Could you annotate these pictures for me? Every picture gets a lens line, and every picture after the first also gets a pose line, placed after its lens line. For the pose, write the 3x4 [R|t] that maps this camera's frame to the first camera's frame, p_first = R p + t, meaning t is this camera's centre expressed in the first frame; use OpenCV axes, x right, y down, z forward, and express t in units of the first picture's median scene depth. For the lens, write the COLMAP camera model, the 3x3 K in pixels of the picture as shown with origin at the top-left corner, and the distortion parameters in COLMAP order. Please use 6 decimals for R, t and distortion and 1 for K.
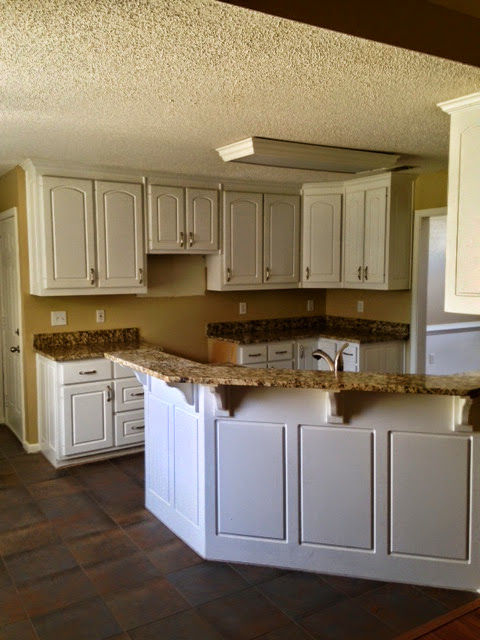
lens RADIAL K [[578.2, 0, 240.0], [0, 578.2, 320.0], [0, 0, 1]] dist [0.183807, -0.241480]
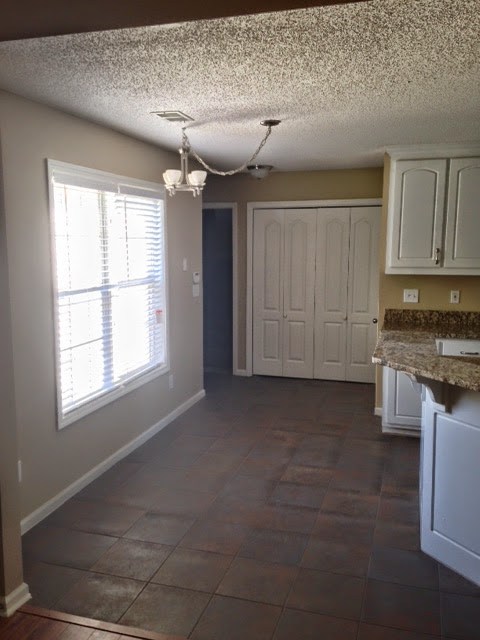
lens RADIAL K [[578.2, 0, 240.0], [0, 578.2, 320.0], [0, 0, 1]] dist [0.183807, -0.241480]
pose [[0.670123, 0.107925, -0.734362, 0.273338], [-0.076713, 0.994145, 0.076102, -0.017110], [0.738275, 0.005338, 0.674478, 0.071872]]
